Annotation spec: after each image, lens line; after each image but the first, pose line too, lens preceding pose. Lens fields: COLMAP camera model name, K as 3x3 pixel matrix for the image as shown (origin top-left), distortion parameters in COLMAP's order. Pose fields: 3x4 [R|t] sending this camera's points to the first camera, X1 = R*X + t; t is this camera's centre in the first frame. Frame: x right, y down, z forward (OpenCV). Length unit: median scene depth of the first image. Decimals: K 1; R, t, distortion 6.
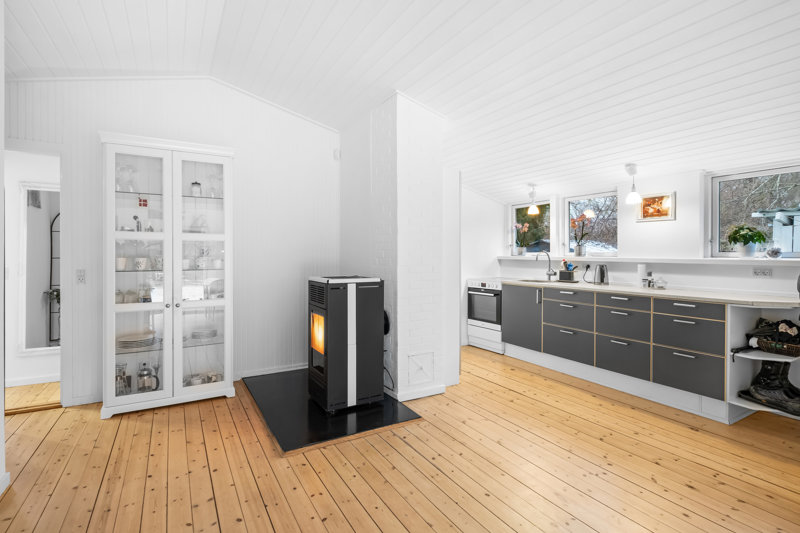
lens RADIAL K [[392.4, 0, 399.1], [0, 392.4, 255.6], [0, 0, 1]] dist [0.001872, -0.000542]
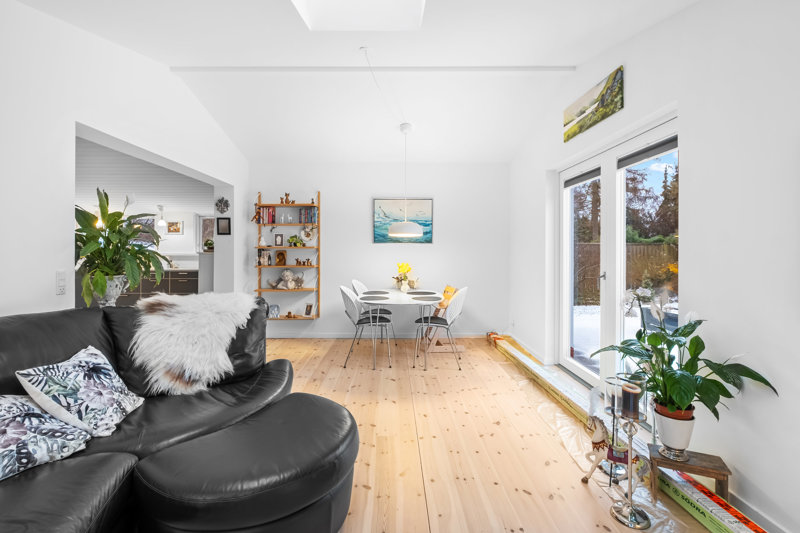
lens RADIAL K [[377.1, 0, 395.8], [0, 377.1, 250.4], [0, 0, 1]] dist [-0.001844, -0.001254]
pose [[0.498420, -0.000413, 0.866936, -0.492230], [0.002805, 0.999995, -0.001136, -0.001326], [-0.866931, 0.002997, 0.498419, -1.027664]]
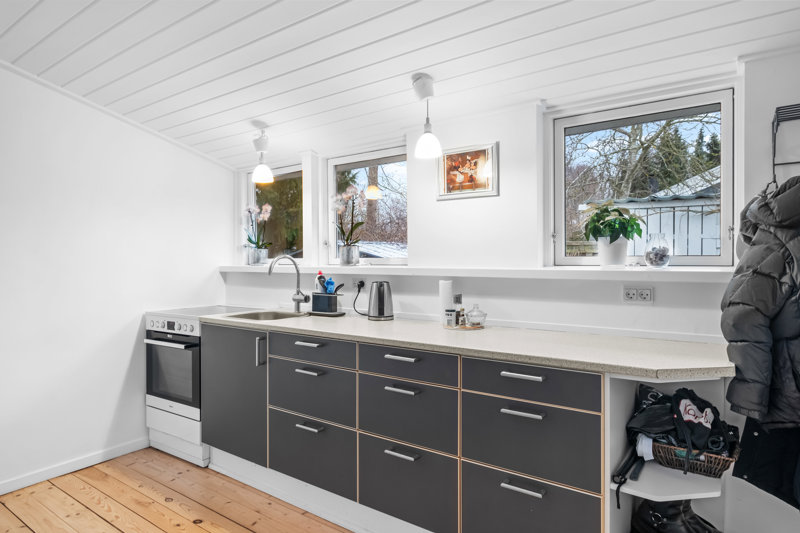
lens RADIAL K [[468.9, 0, 400.4], [0, 468.9, 263.2], [0, 0, 1]] dist [0.000896, 0.000869]
pose [[0.909950, -0.008103, 0.414640, 0.337085], [0.008211, 0.999965, 0.001522, -0.002138], [-0.414638, 0.002020, 0.909984, 0.505056]]
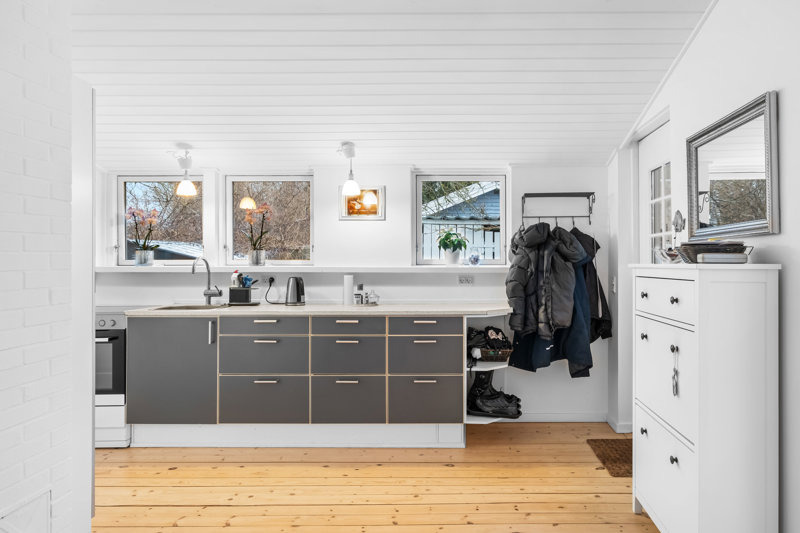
lens RADIAL K [[529.2, 0, 466.3], [0, 529.2, 258.7], [0, 0, 1]] dist [-0.000173, 0.002259]
pose [[0.503429, 0.001901, 0.864034, -0.185244], [0.007530, 0.999950, -0.006587, -0.001586], [-0.864004, 0.009822, 0.503390, 0.305365]]
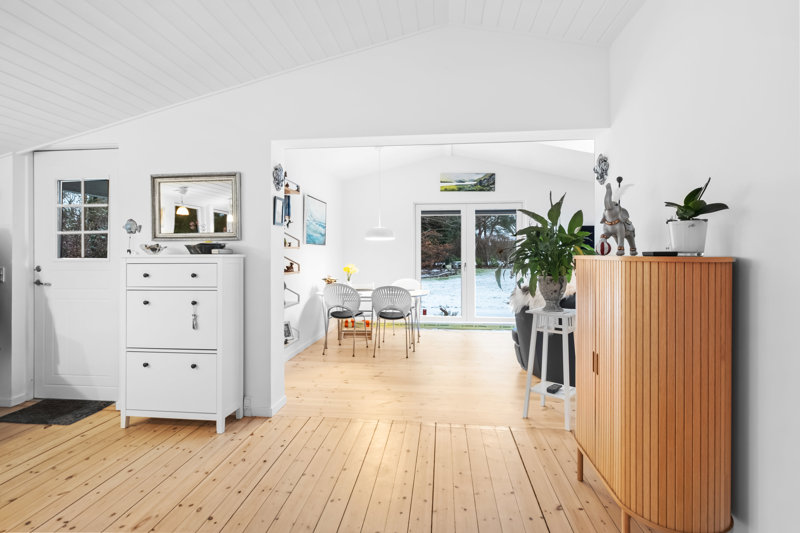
lens RADIAL K [[392.4, 0, 399.1], [0, 392.4, 255.6], [0, 0, 1]] dist [0.001872, -0.000542]
pose [[-0.803429, -0.003587, 0.595390, -0.340799], [0.002535, 0.999952, 0.009446, -0.001893], [-0.595395, 0.009098, -0.803382, 0.784463]]
